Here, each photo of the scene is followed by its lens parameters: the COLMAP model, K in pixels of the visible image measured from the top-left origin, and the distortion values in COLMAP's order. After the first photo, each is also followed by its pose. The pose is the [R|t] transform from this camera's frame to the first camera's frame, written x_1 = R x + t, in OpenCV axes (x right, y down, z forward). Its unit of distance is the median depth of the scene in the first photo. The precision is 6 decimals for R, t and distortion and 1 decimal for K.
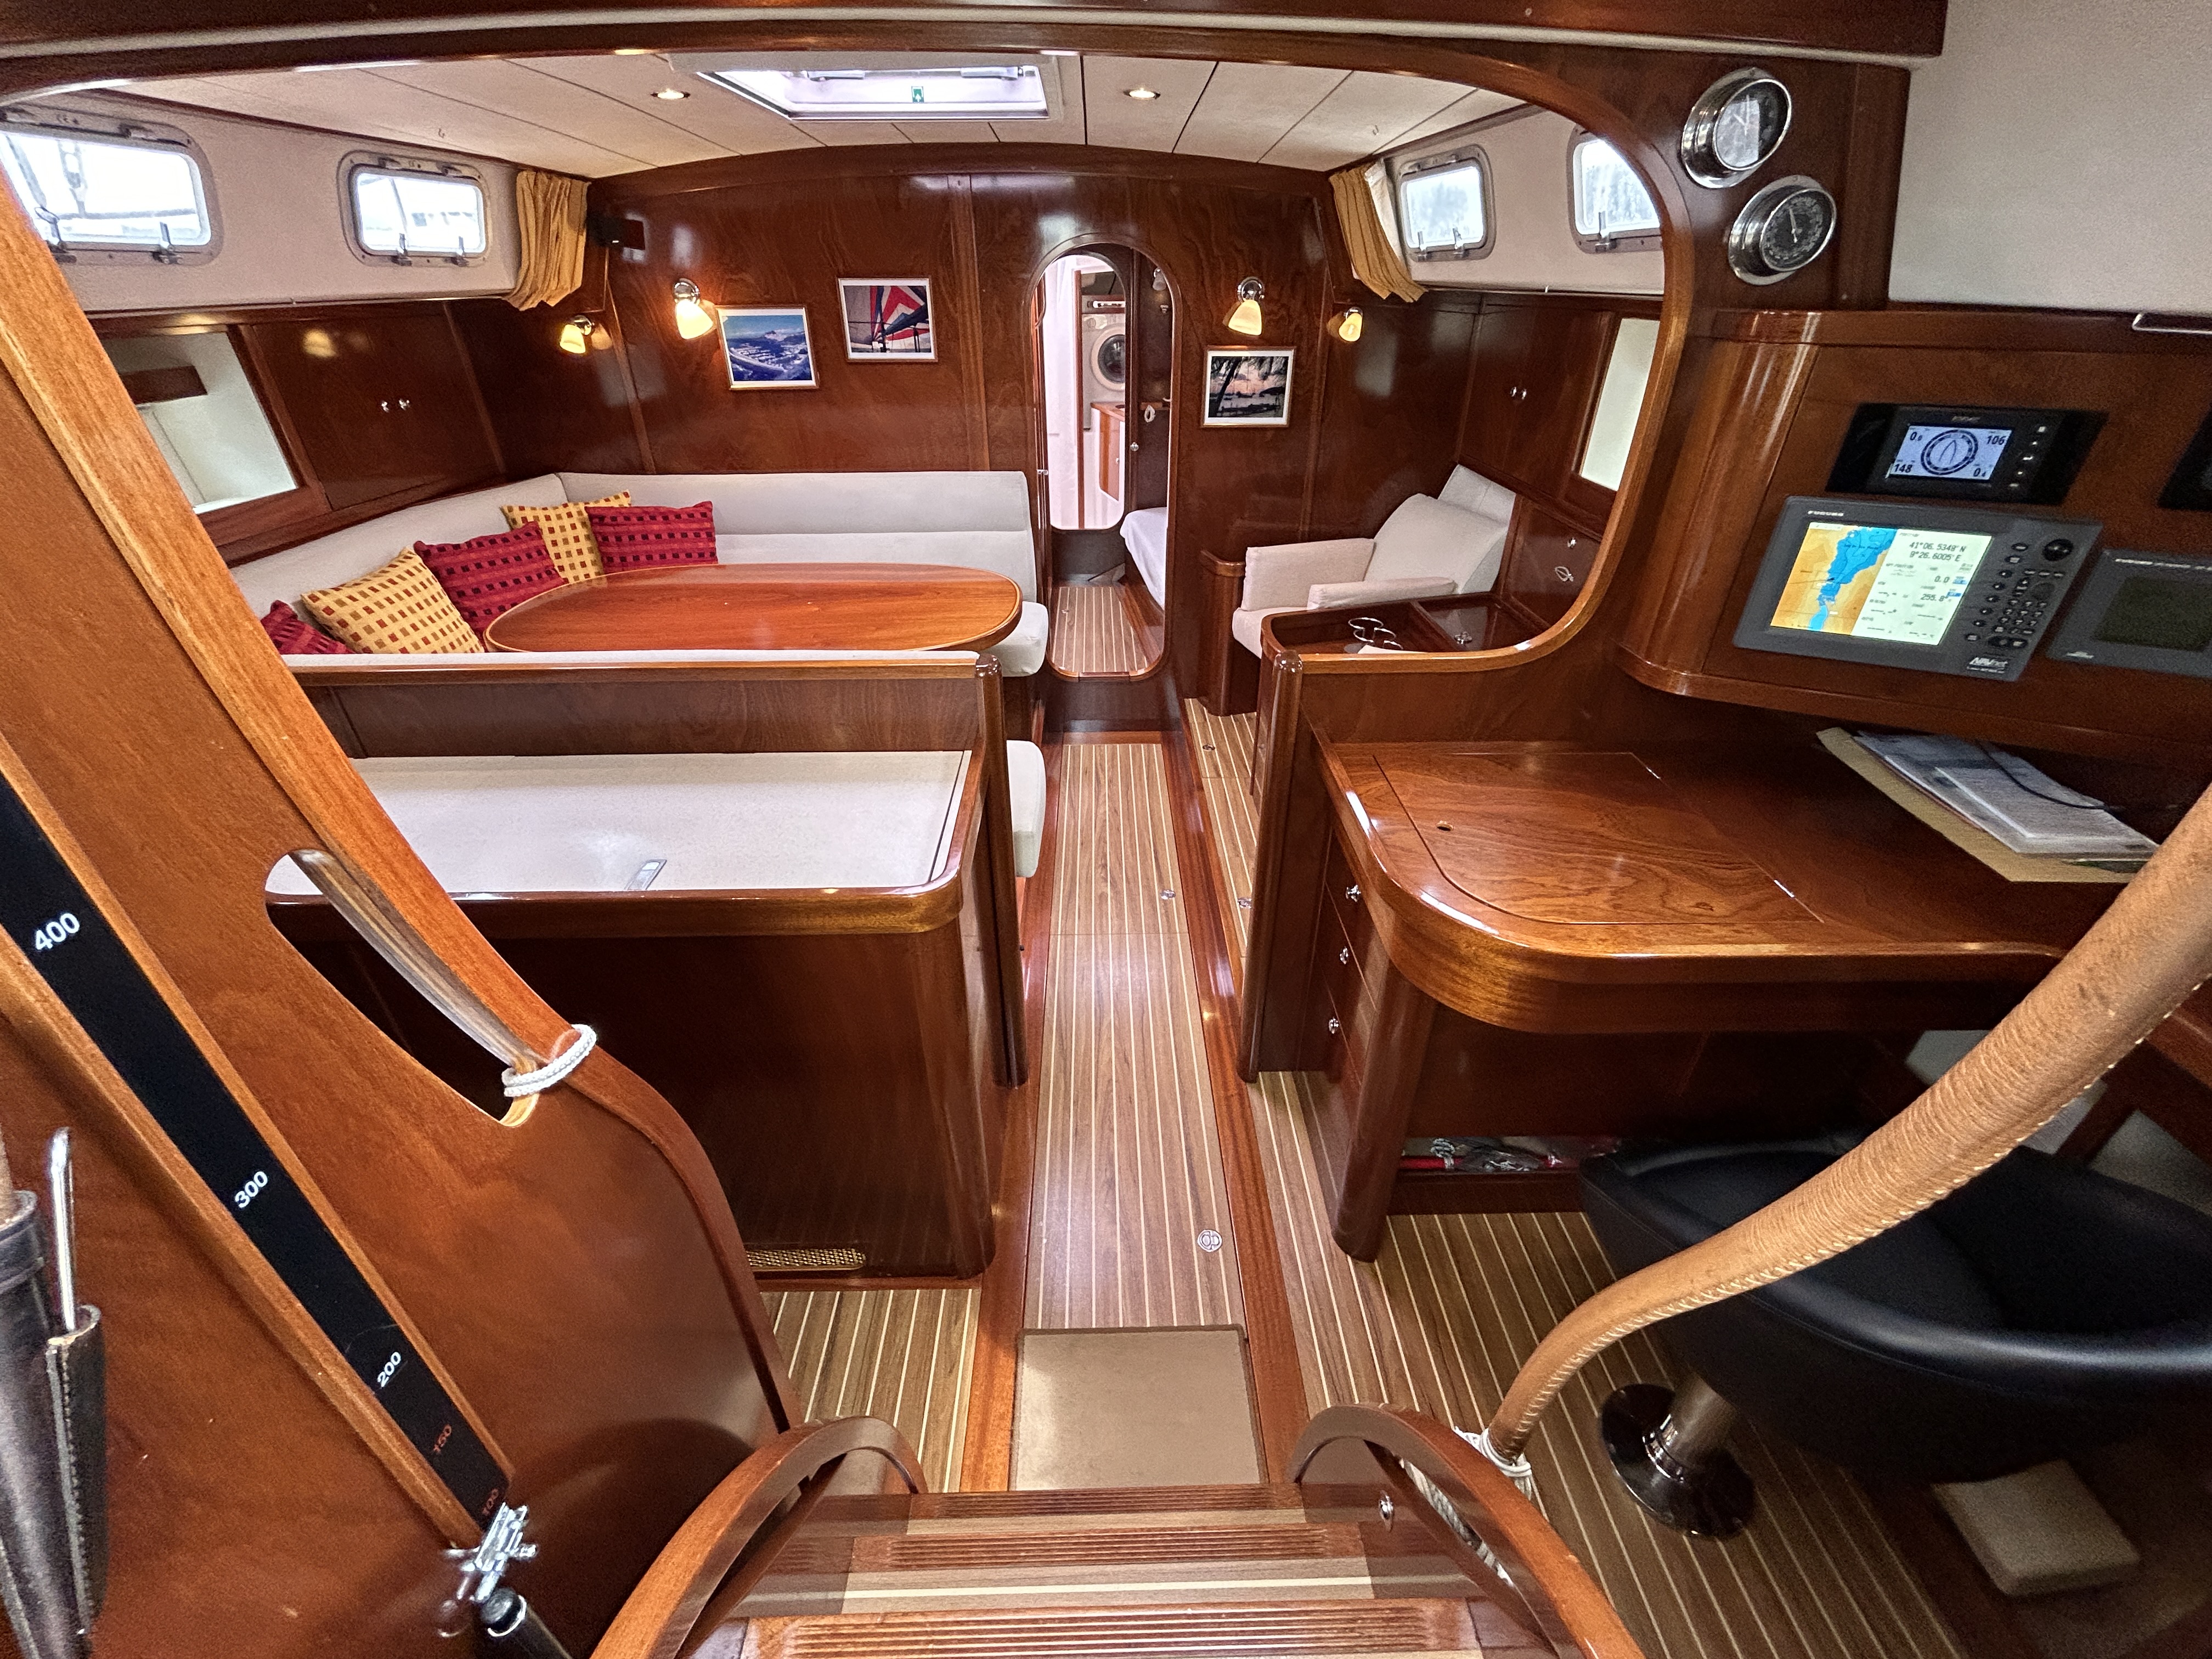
lens RADIAL K [[901.4, 0, 1111.4], [0, 901.4, 830.4], [0, 0, 1]] dist [-0.001711, -0.000043]
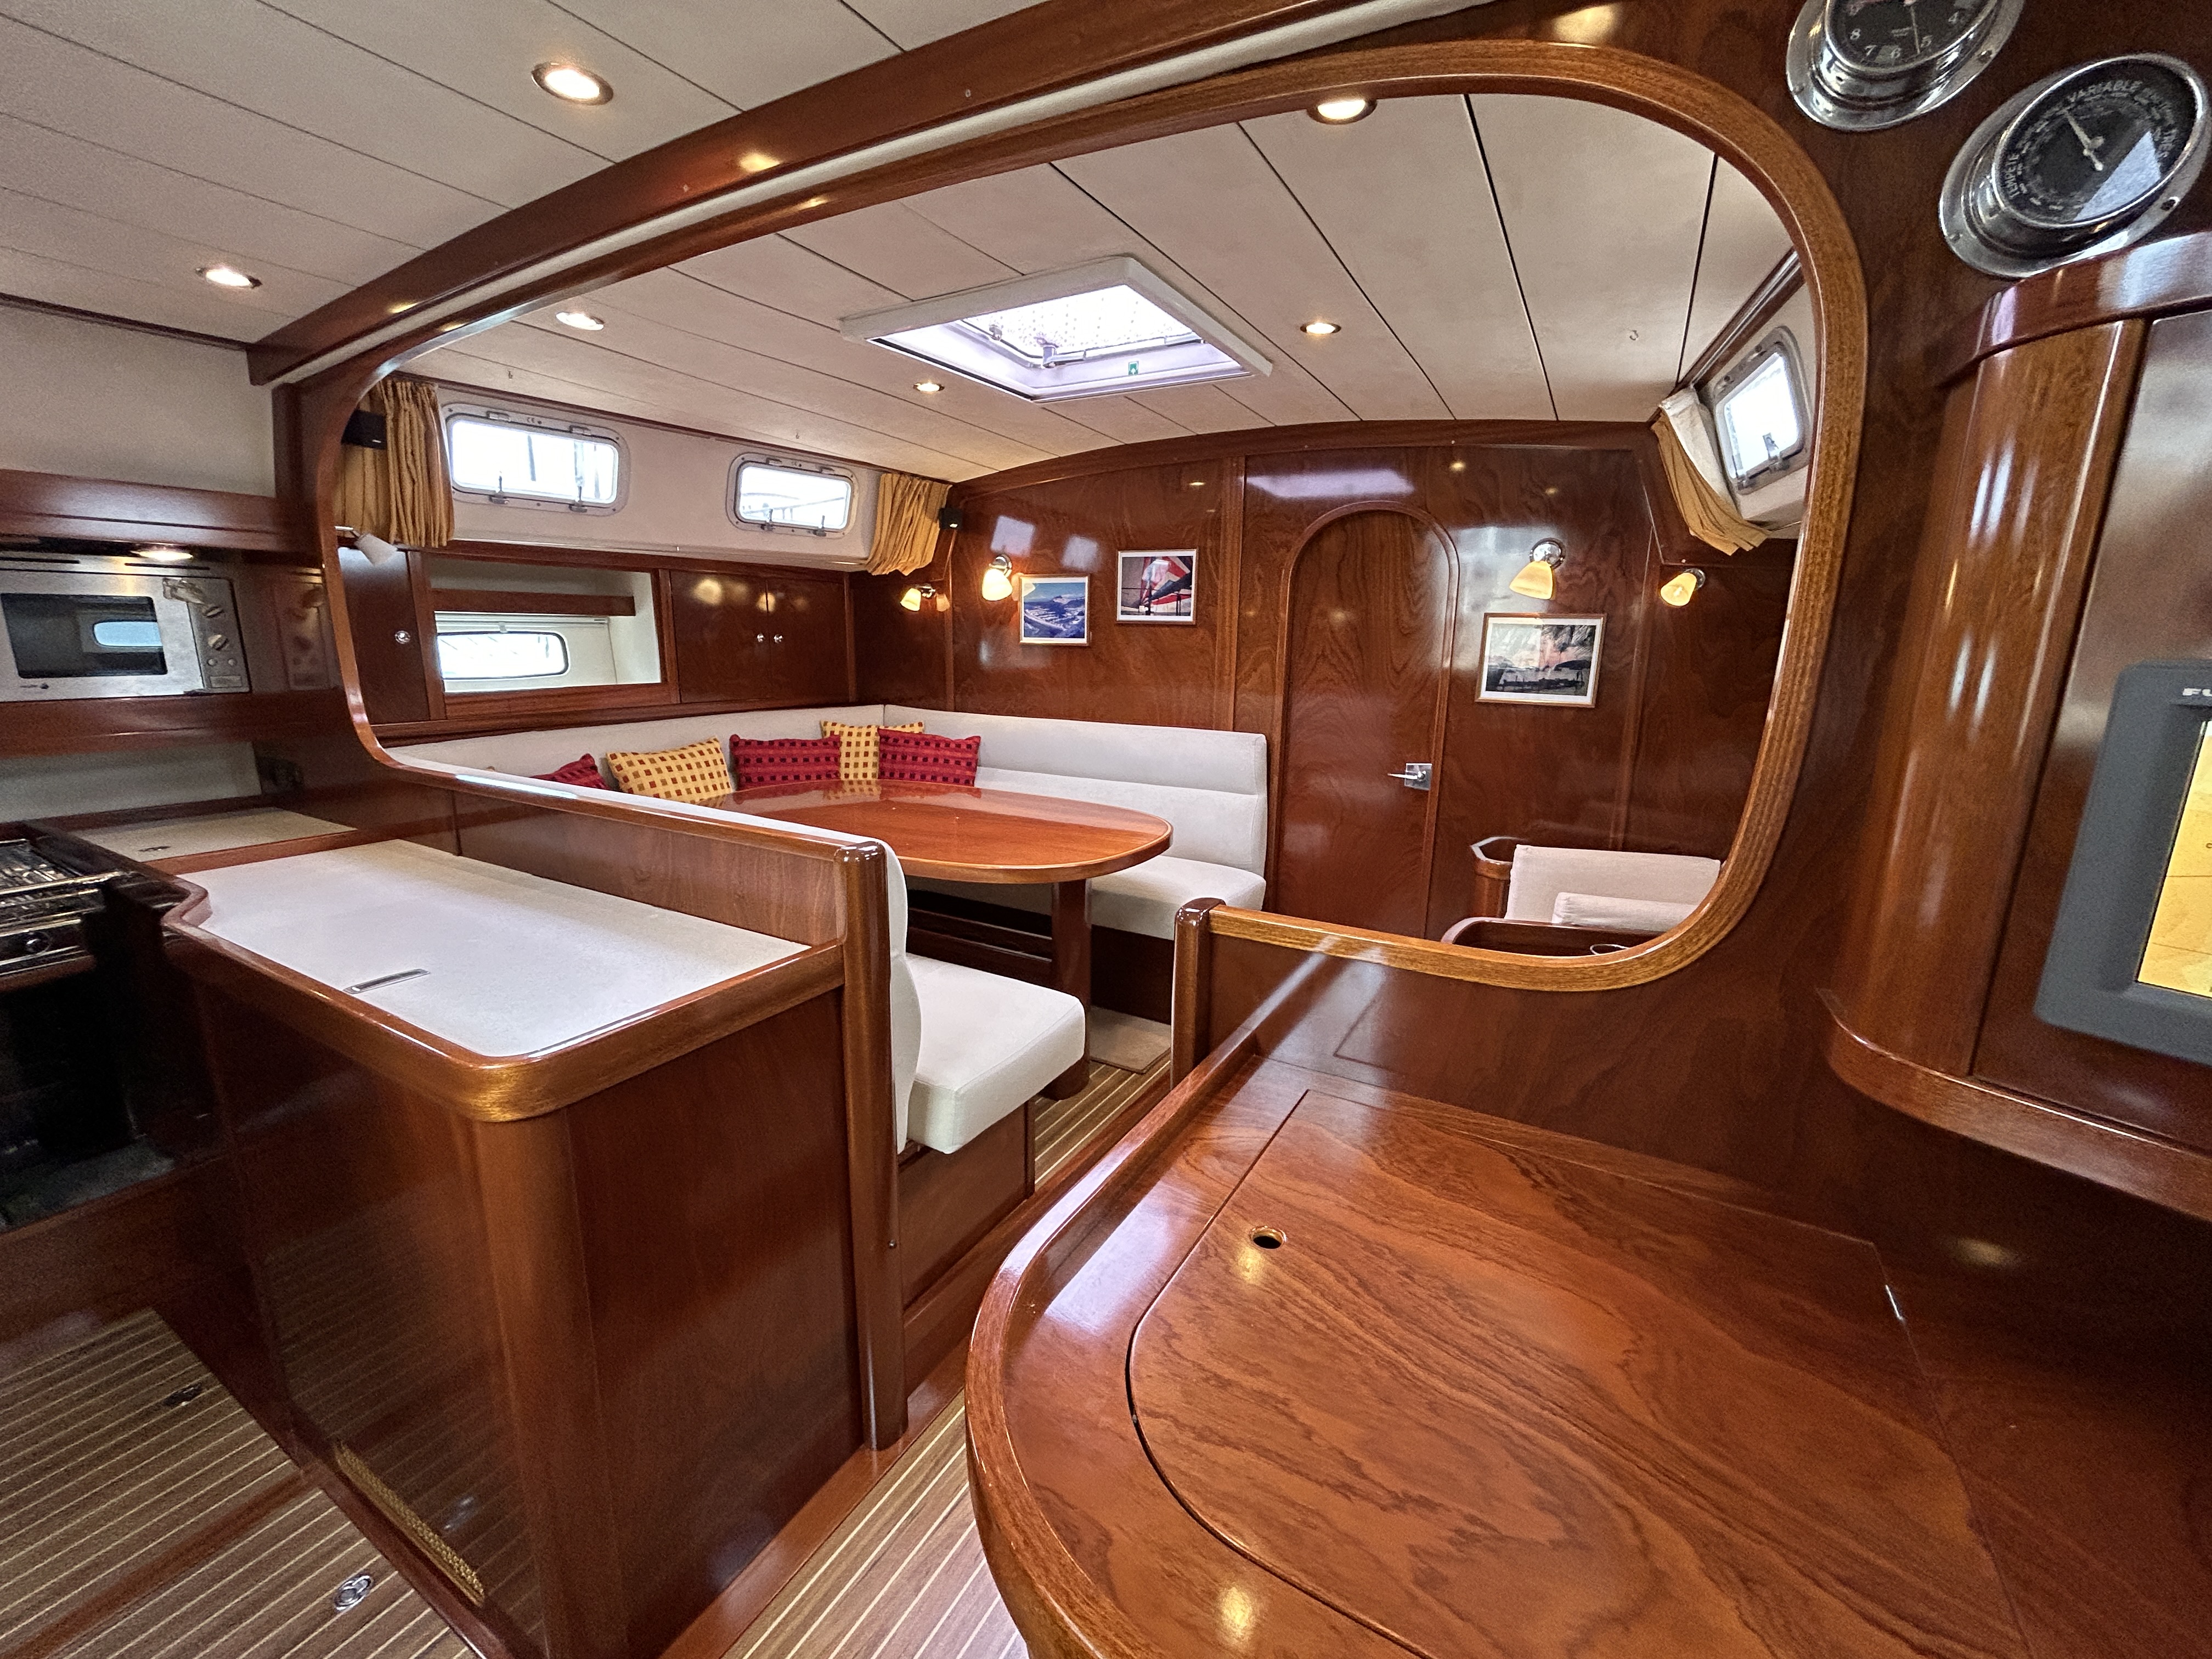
lens RADIAL K [[901.4, 0, 1104.5], [0, 901.4, 829.0], [0, 0, 1]] dist [-0.001711, -0.000043]
pose [[0.858252, 0.127424, -0.497158, 0.250139], [-0.284731, 0.924160, -0.254669, -0.031280], [0.427002, 0.360127, 0.829444, 0.220769]]
